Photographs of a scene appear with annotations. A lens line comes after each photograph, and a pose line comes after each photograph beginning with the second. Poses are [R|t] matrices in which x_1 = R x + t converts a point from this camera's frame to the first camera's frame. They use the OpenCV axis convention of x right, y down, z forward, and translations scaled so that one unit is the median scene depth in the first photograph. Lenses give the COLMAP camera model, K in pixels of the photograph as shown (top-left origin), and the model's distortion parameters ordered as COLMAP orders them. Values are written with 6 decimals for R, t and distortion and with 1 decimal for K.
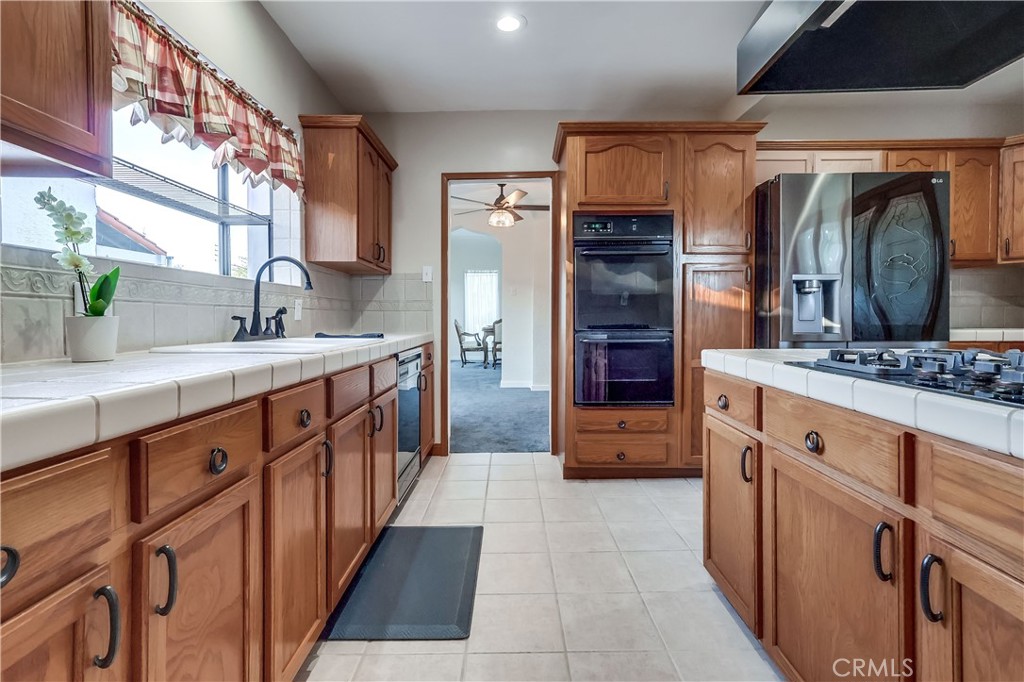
lens RADIAL K [[475.9, 0, 503.6], [0, 475.9, 324.4], [0, 0, 1]] dist [0.015354, 0.002155]
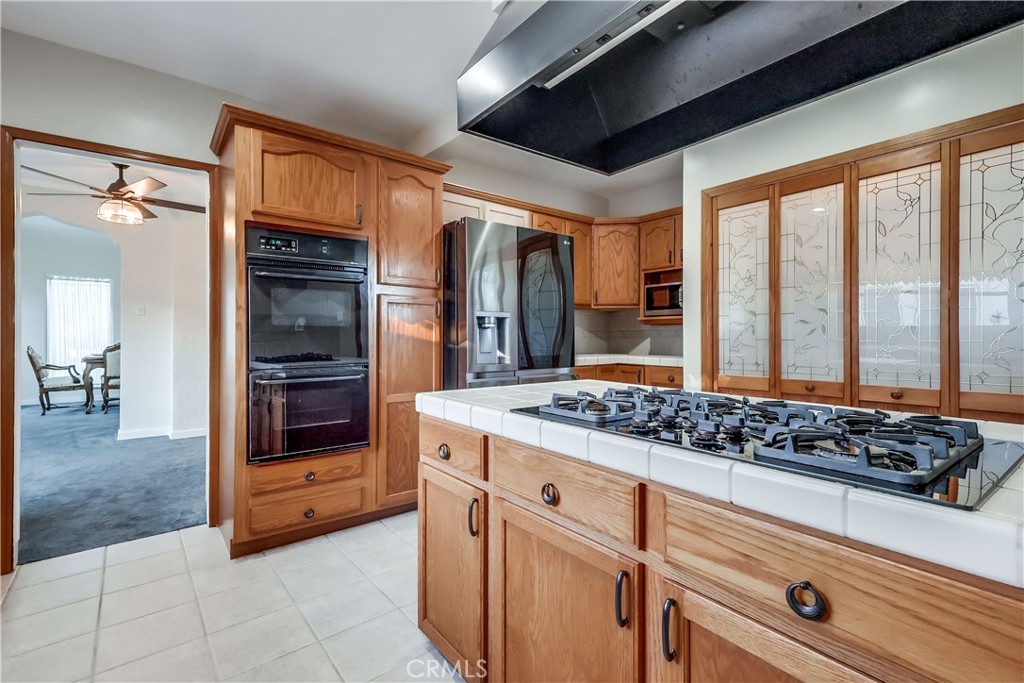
lens RADIAL K [[475.9, 0, 510.1], [0, 475.9, 339.3], [0, 0, 1]] dist [0.015354, 0.002155]
pose [[0.775082, -0.002668, 0.631855, -0.018140], [0.011001, 0.999896, -0.009273, -0.027249], [-0.631765, 0.014138, 0.775031, 0.106404]]
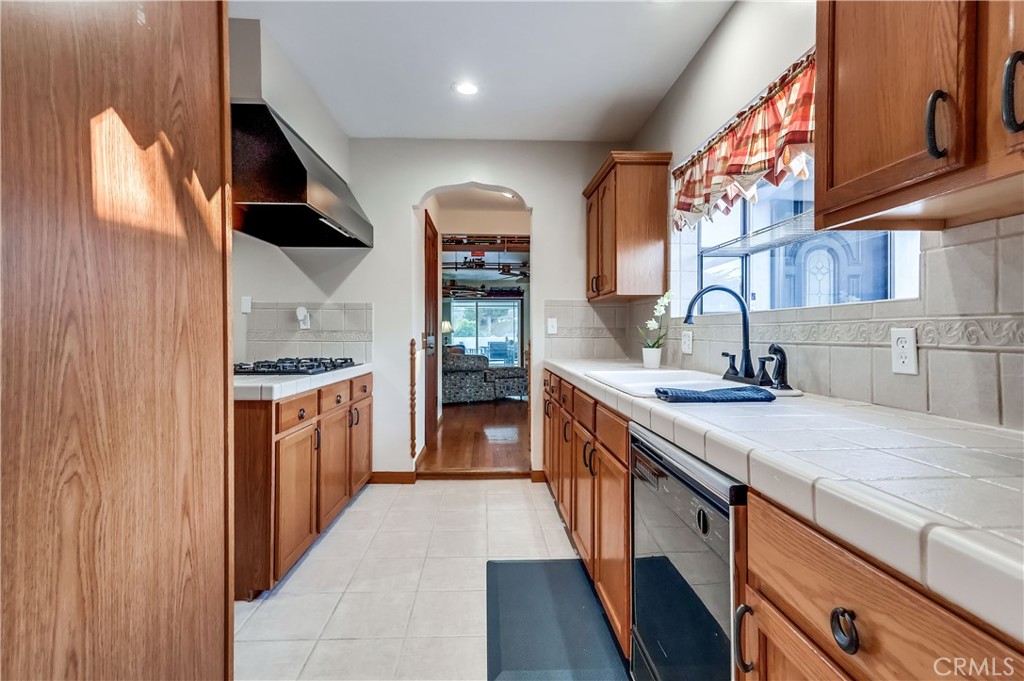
lens RADIAL K [[475.9, 0, 511.9], [0, 475.9, 333.7], [0, 0, 1]] dist [0.015354, 0.002155]
pose [[-0.998011, 0.002697, -0.062978, -0.027427], [0.001485, 0.999813, 0.019280, -0.047001], [0.063019, 0.019149, -0.997829, 1.183658]]
